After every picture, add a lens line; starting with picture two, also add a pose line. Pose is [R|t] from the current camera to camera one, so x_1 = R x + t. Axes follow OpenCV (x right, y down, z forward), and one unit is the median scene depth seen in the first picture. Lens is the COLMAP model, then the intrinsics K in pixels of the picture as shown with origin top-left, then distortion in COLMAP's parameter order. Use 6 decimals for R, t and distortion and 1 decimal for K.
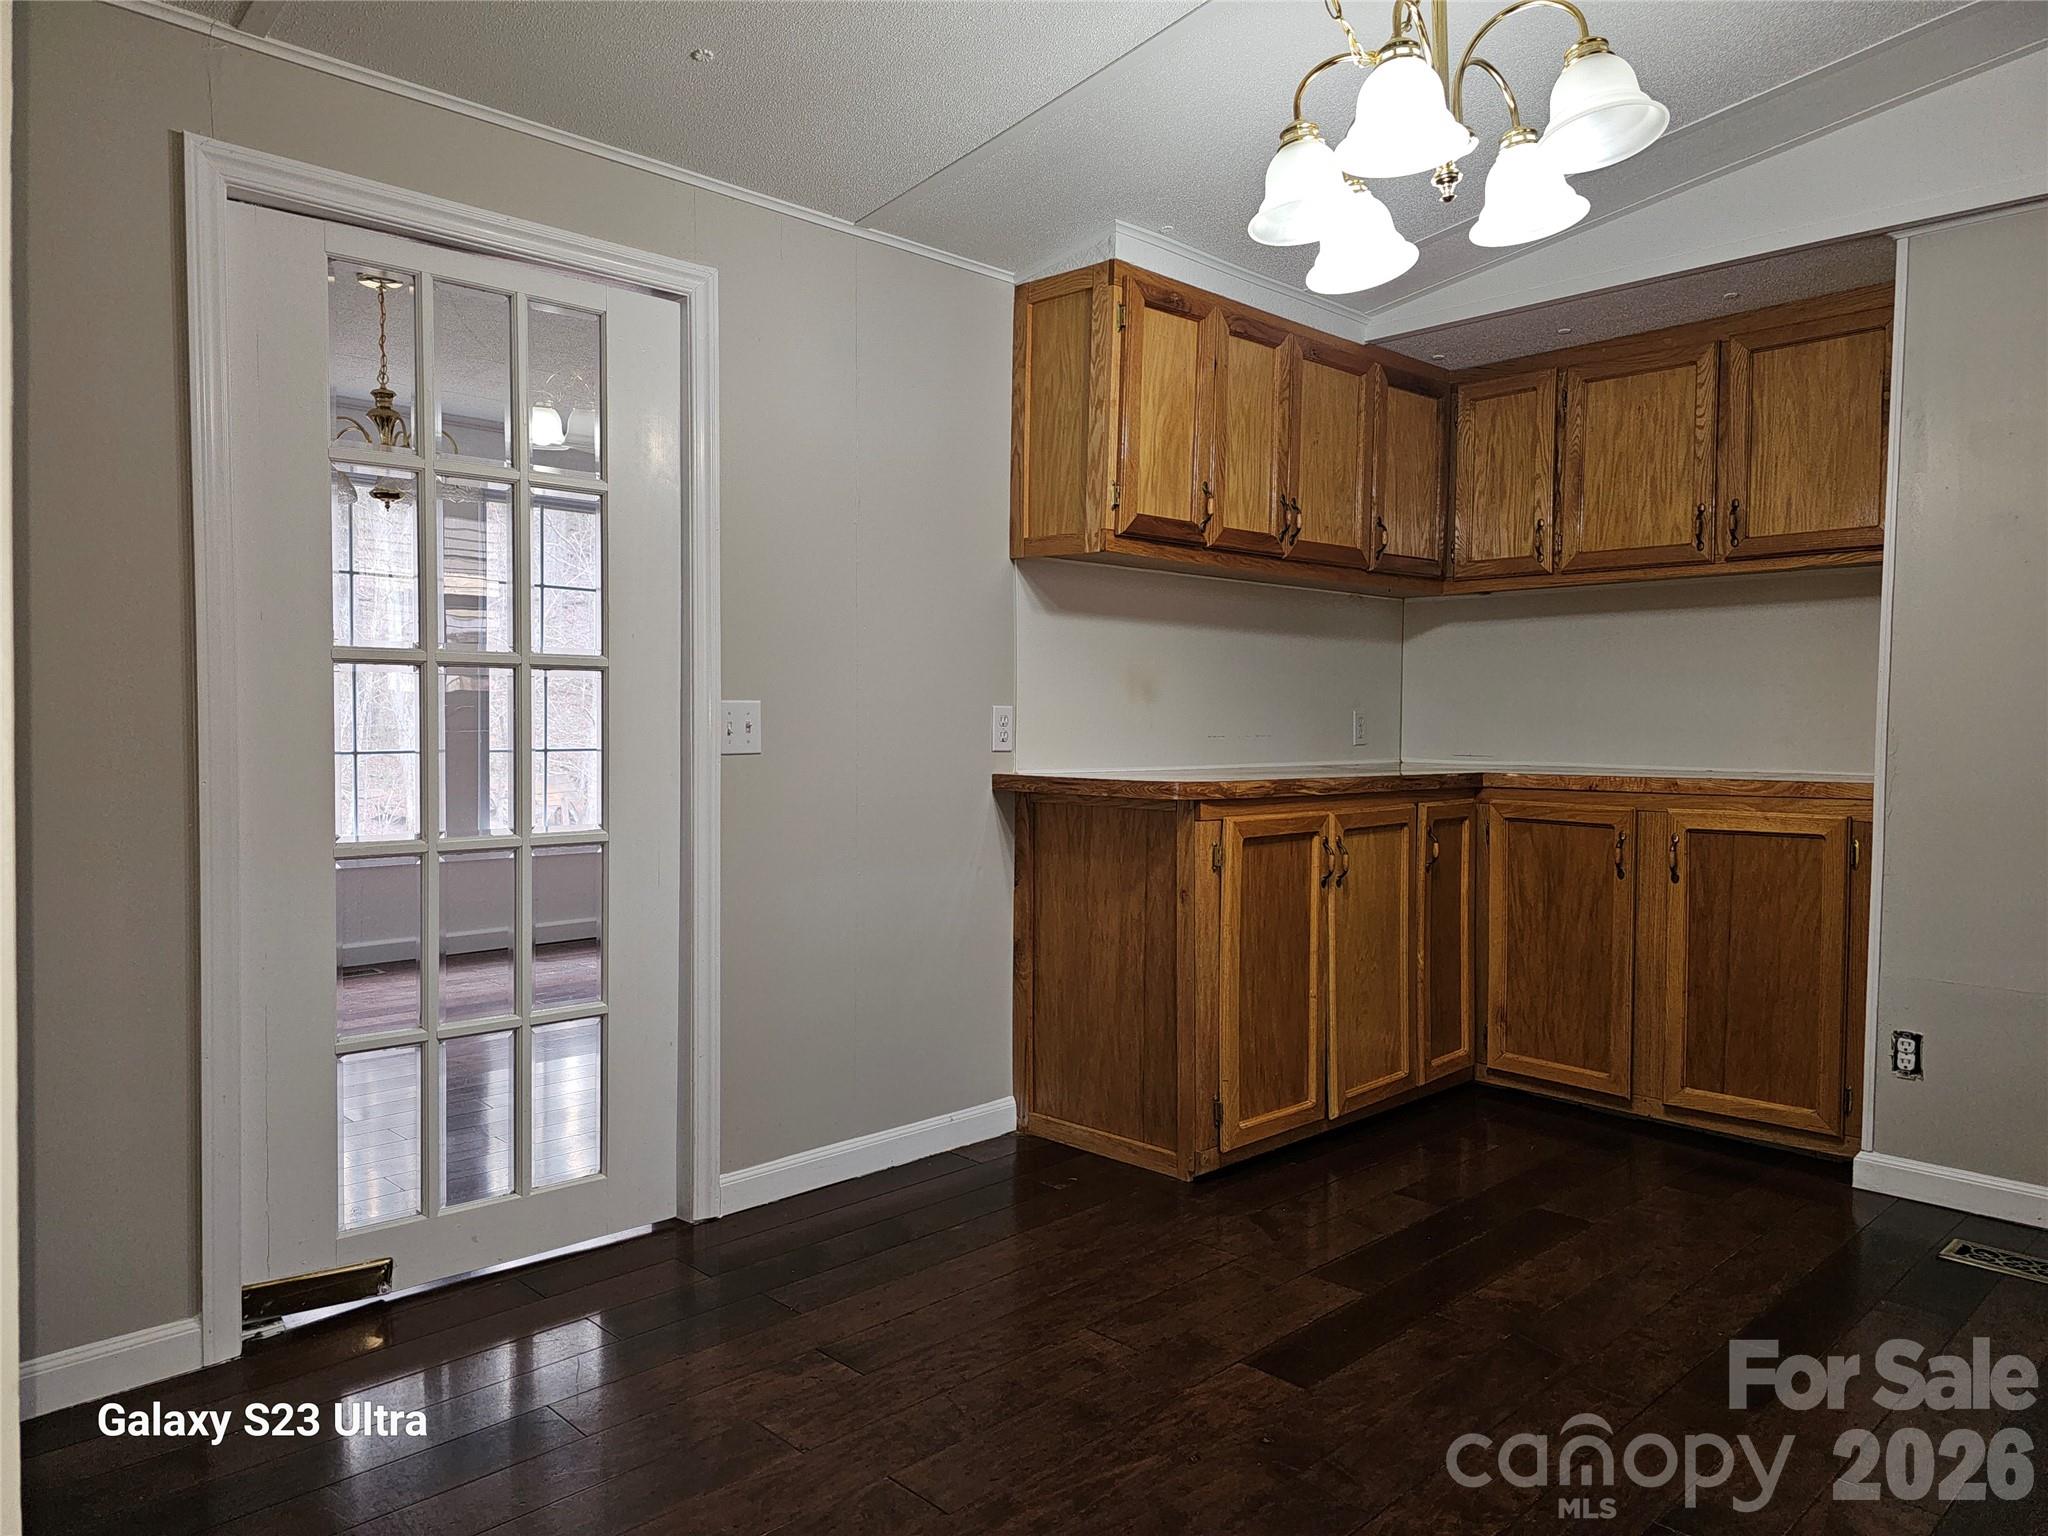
lens RADIAL K [[1356.7, 0, 1024.0], [0, 1356.7, 768.0], [0, 0, 1]] dist [0.060637, -0.060300]
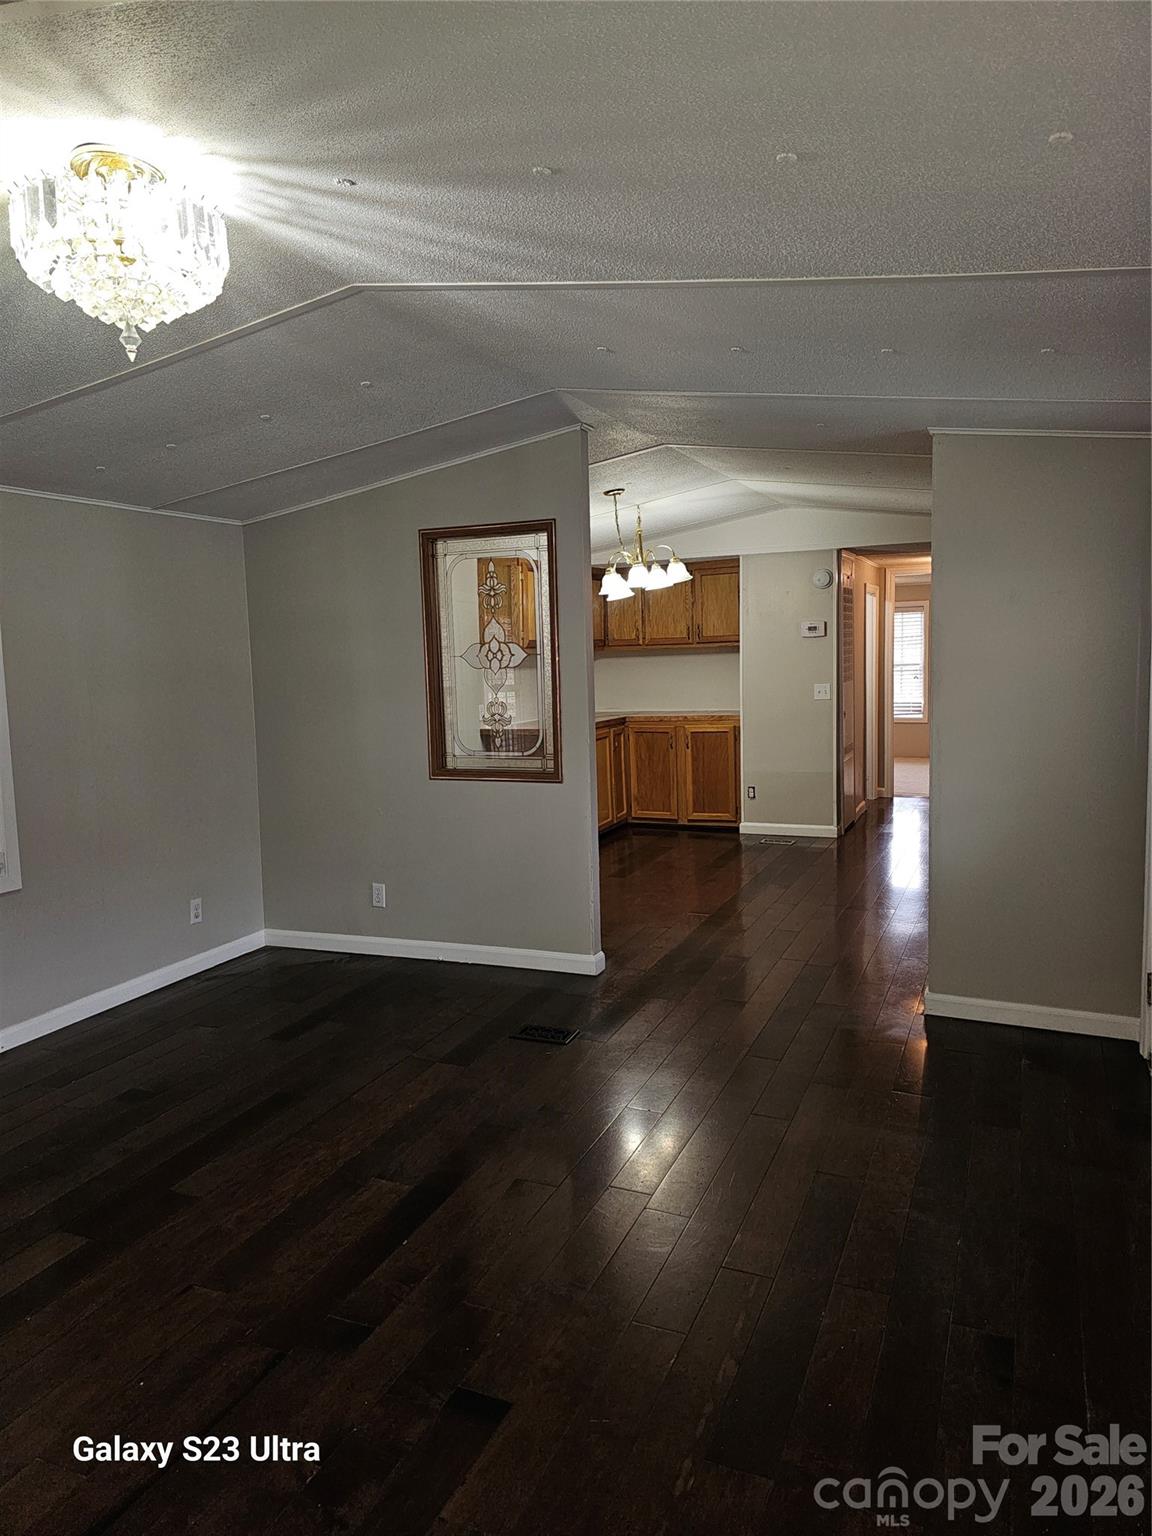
lens RADIAL K [[1017.6, 0, 583.0], [0, 1017.6, 759.9], [0, 0, 1]] dist [0.060637, -0.060300]
pose [[0.922790, -0.076920, 0.377546, -0.616451], [0.051979, 0.995765, 0.075827, -0.078958], [-0.381780, -0.050348, 0.922881, -1.040294]]
